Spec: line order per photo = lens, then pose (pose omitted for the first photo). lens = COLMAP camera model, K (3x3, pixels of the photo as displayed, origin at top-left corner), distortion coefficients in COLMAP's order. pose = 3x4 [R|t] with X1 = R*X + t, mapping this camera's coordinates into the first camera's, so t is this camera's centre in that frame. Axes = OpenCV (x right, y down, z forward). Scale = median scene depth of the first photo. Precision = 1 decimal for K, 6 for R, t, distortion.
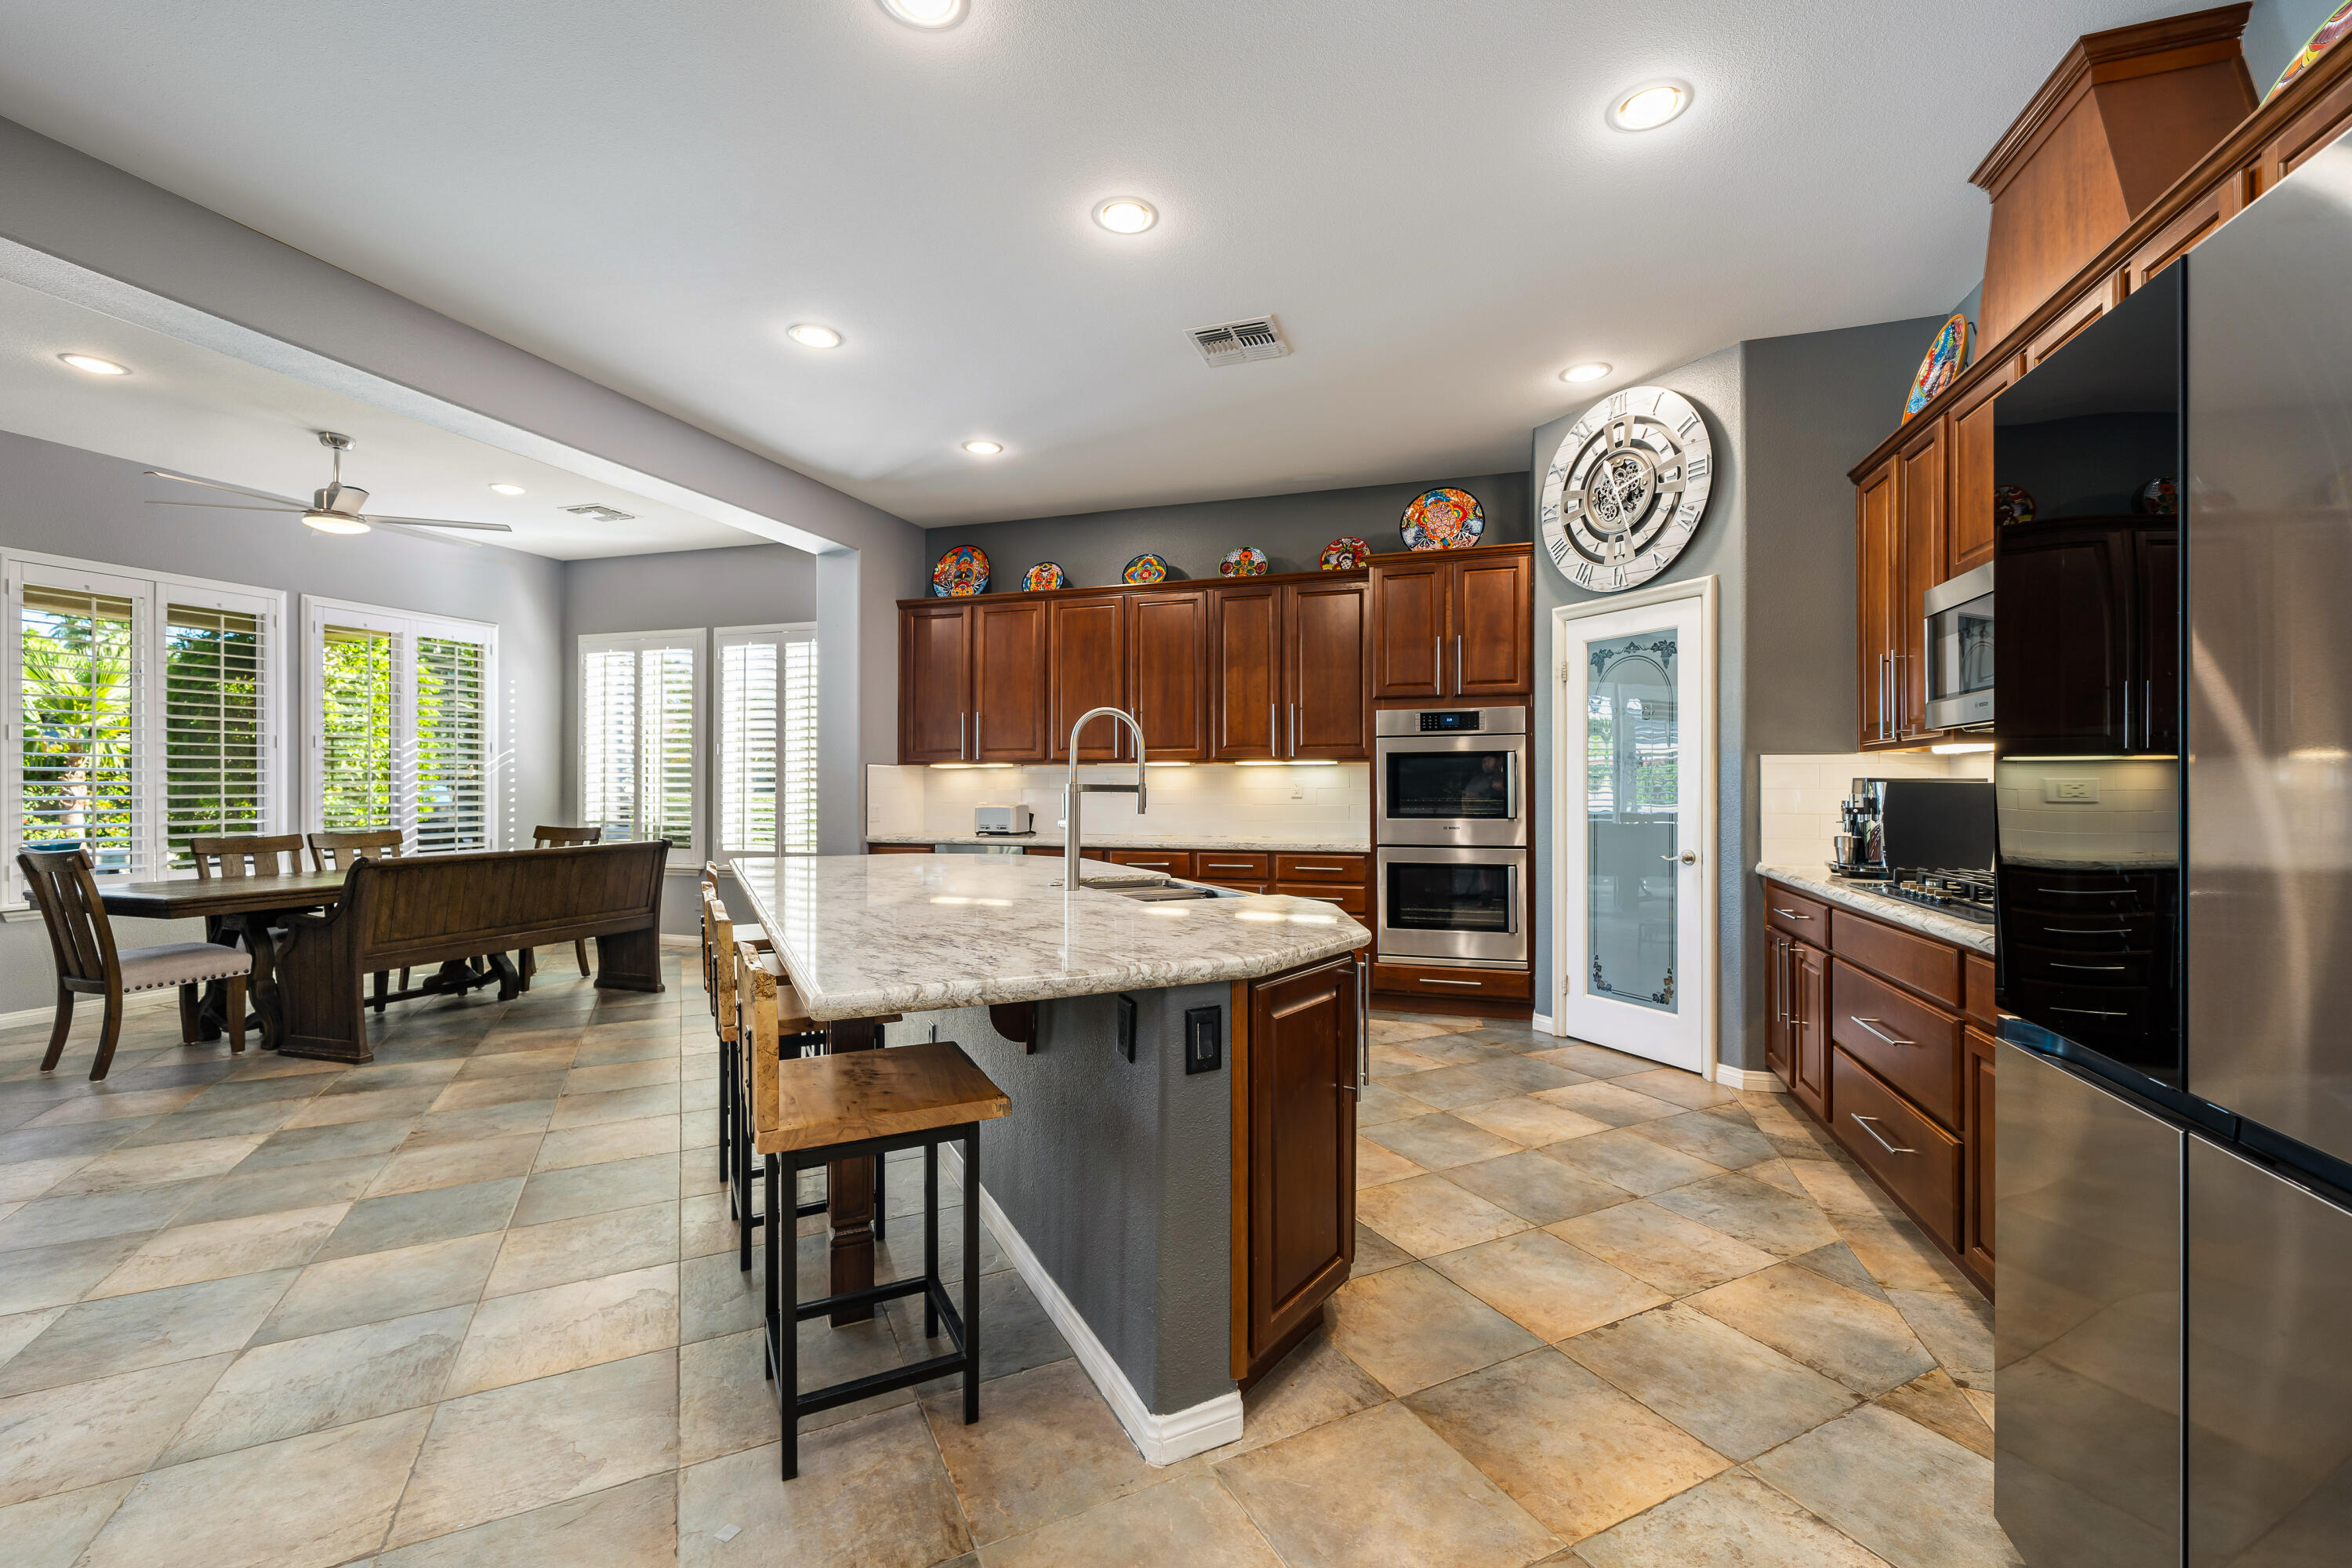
lens RADIAL K [[973.6, 0, 1176.3], [0, 973.6, 777.0], [0, 0, 1]] dist [0.000328, 0.000074]
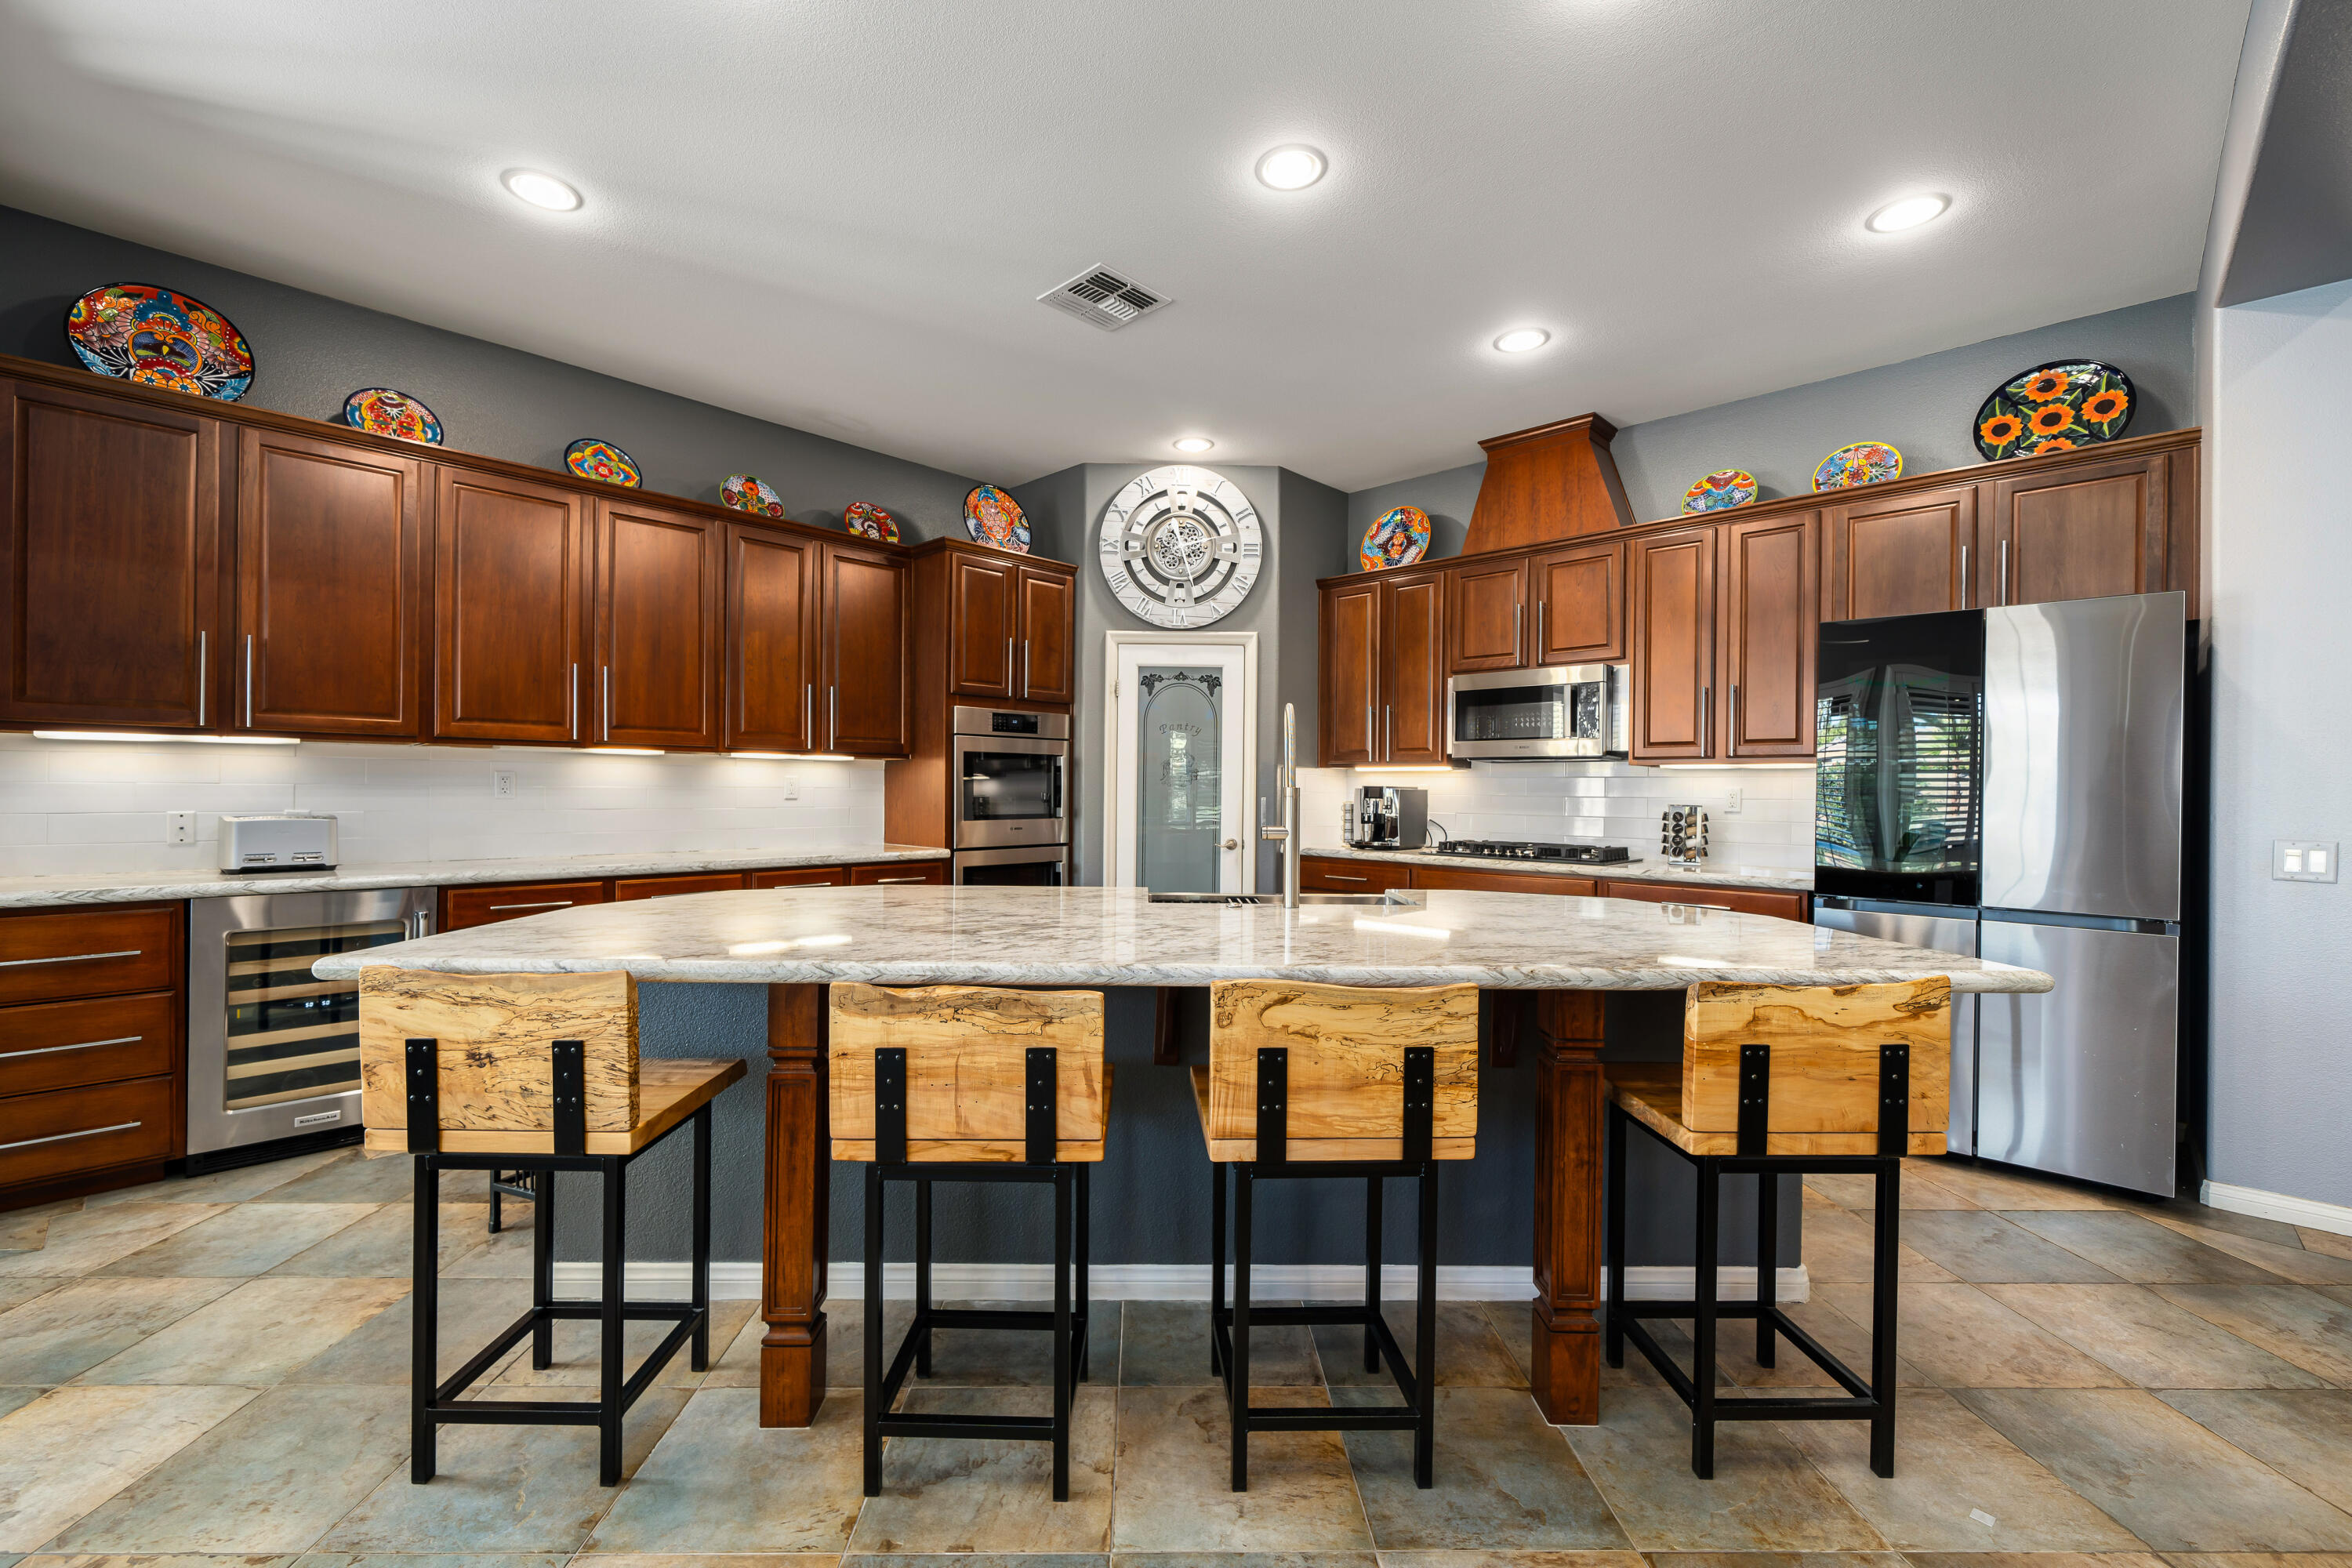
lens RADIAL K [[952.0, 0, 1176.0], [0, 952.0, 784.0], [0, 0, 1]] dist [0.001227, 0.000343]
pose [[0.442065, 0.007058, 0.896955, -0.583331], [-0.020981, 0.999777, 0.002473, -0.000298], [-0.896738, -0.019912, 0.442114, 0.452408]]
